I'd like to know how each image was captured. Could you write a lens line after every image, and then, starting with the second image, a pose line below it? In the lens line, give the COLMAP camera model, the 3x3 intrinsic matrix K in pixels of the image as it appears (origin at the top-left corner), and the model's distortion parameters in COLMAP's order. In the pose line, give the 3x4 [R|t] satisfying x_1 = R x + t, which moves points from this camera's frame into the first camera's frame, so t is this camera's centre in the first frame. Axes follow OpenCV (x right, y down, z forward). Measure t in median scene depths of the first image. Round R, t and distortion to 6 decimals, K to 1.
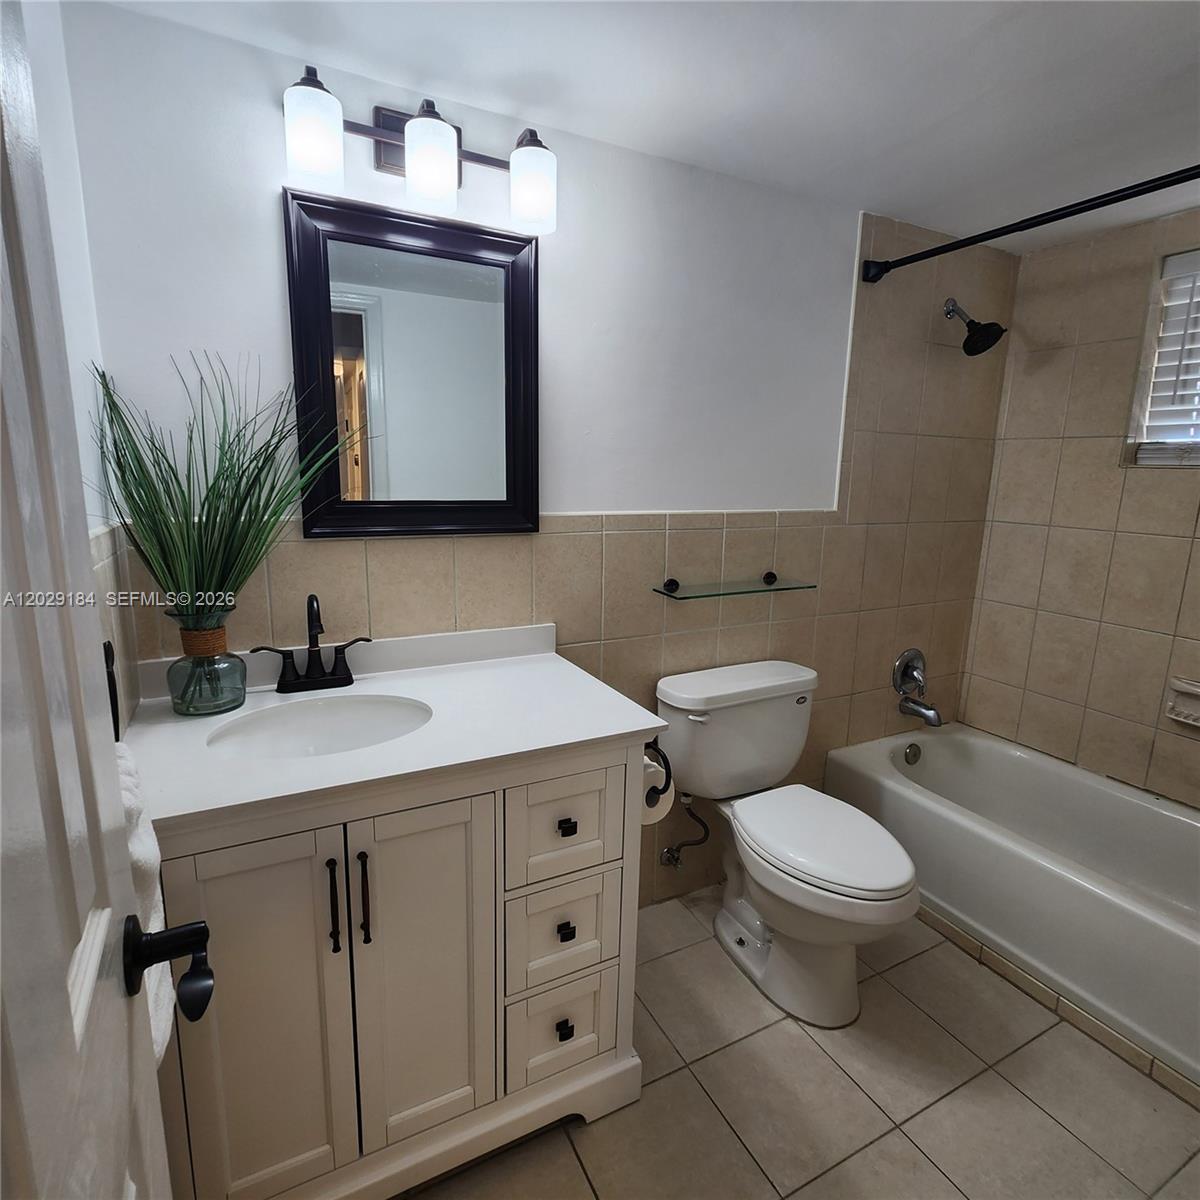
lens RADIAL K [[657.9, 0, 590.8], [0, 657.9, 596.0], [0, 0, 1]] dist [0.001256, -0.002045]
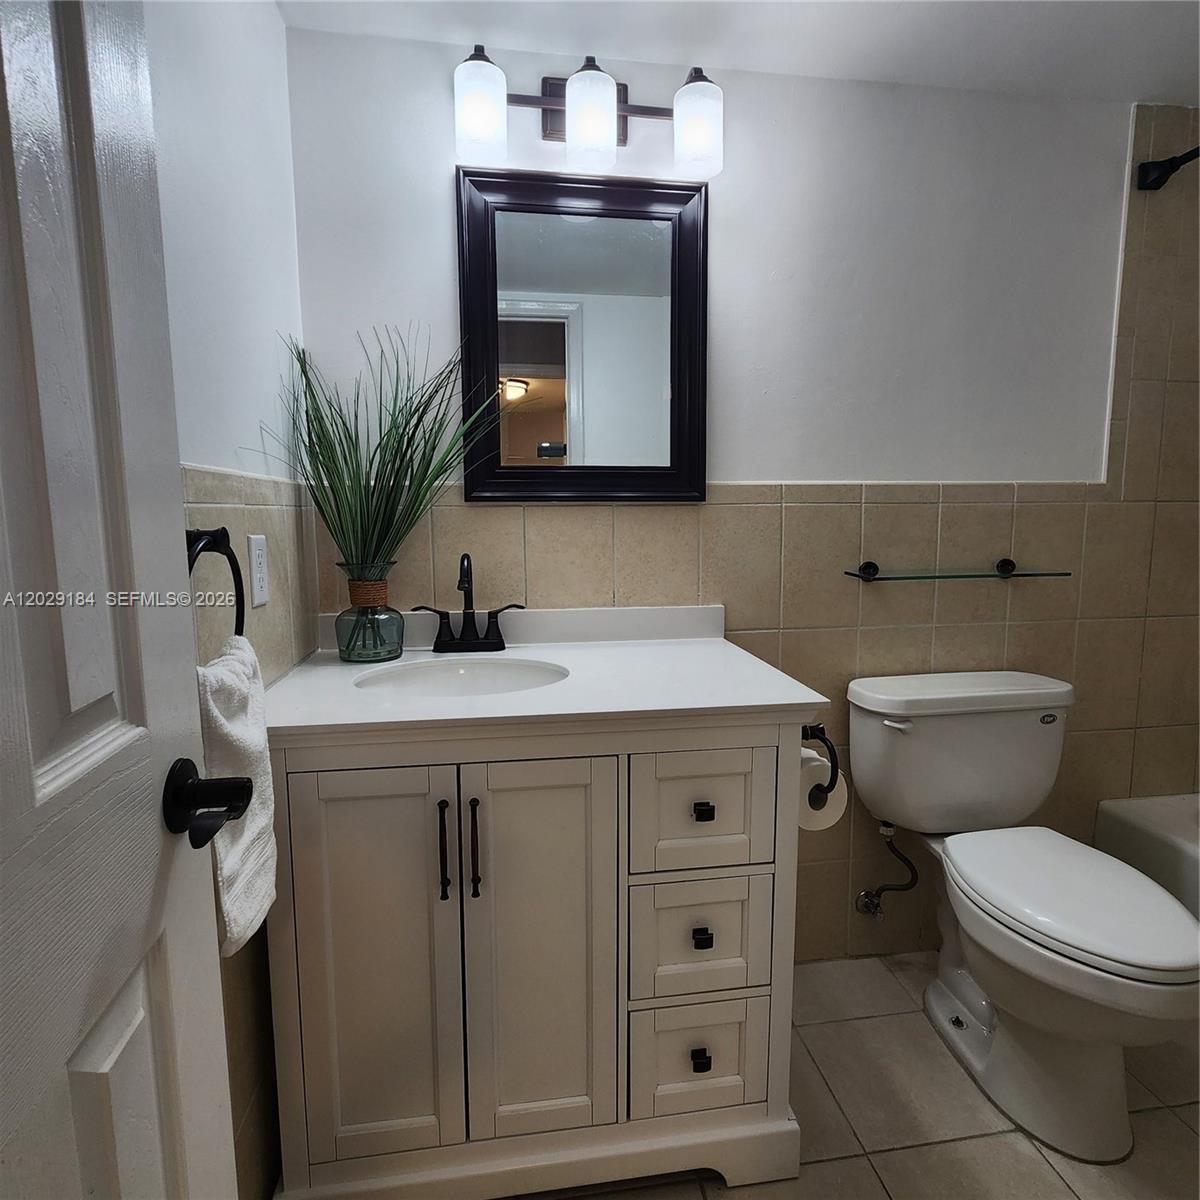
lens RADIAL K [[688.4, 0, 598.5], [0, 688.4, 592.5], [0, 0, 1]] dist [0.002370, -0.002706]
pose [[0.946650, 0.016198, -0.321856, 0.088044], [-0.038292, 0.997314, -0.062434, 0.092689], [0.319980, 0.071428, 0.944728, 0.058684]]
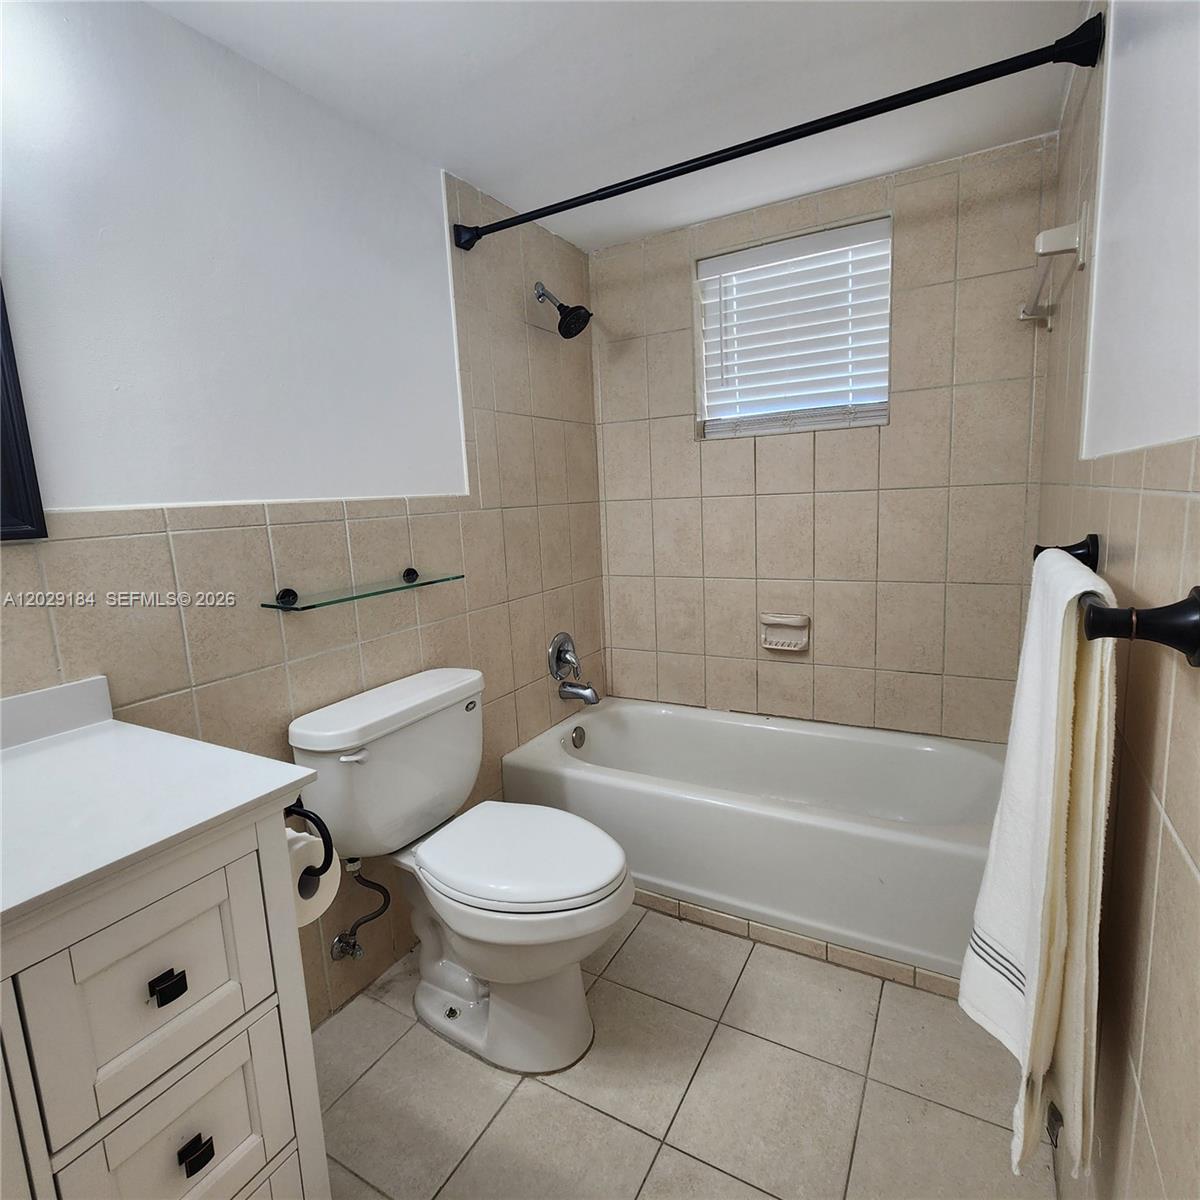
lens RADIAL K [[657.9, 0, 598.3], [0, 657.9, 593.4], [0, 0, 1]] dist [0.001256, -0.002045]
pose [[0.831209, -0.141223, 0.537725, 0.014044], [0.167781, 0.985824, -0.000446, 0.045616], [-0.530039, 0.090591, 0.843120, 0.182340]]
